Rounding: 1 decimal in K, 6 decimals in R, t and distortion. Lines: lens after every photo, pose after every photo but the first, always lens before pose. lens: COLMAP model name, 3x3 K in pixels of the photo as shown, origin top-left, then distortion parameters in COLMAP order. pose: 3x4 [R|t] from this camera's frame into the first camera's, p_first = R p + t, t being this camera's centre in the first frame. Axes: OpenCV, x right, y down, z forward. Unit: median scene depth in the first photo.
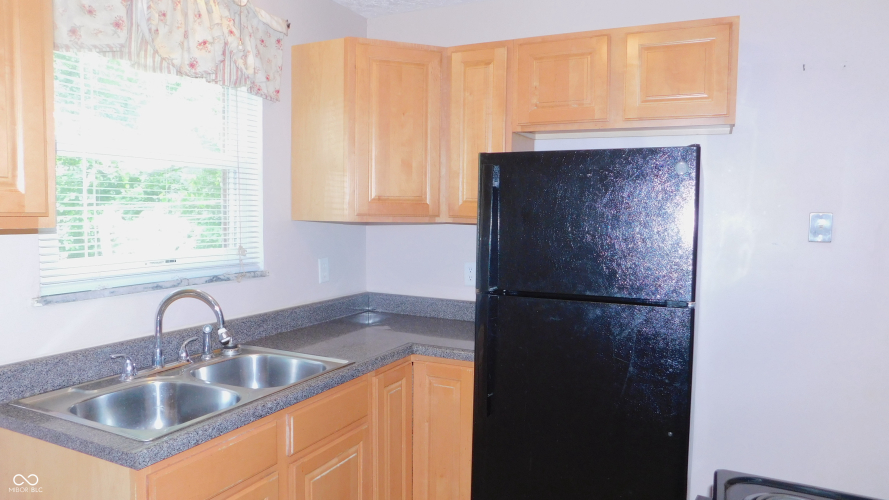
lens RADIAL K [[585.1, 0, 445.5], [0, 585.1, 248.5], [0, 0, 1]] dist [-0.076884, 0.063301]
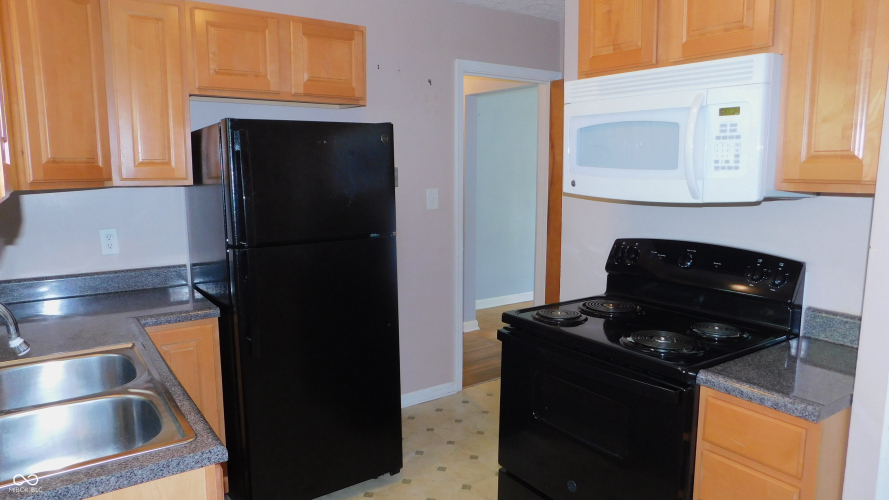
lens RADIAL K [[585.1, 0, 445.5], [0, 585.1, 248.5], [0, 0, 1]] dist [-0.076884, 0.063301]
pose [[0.489221, -0.137988, 0.861175, -0.562509], [0.060124, 0.990392, 0.124537, -0.030310], [-0.870085, -0.009149, 0.492817, 0.111296]]
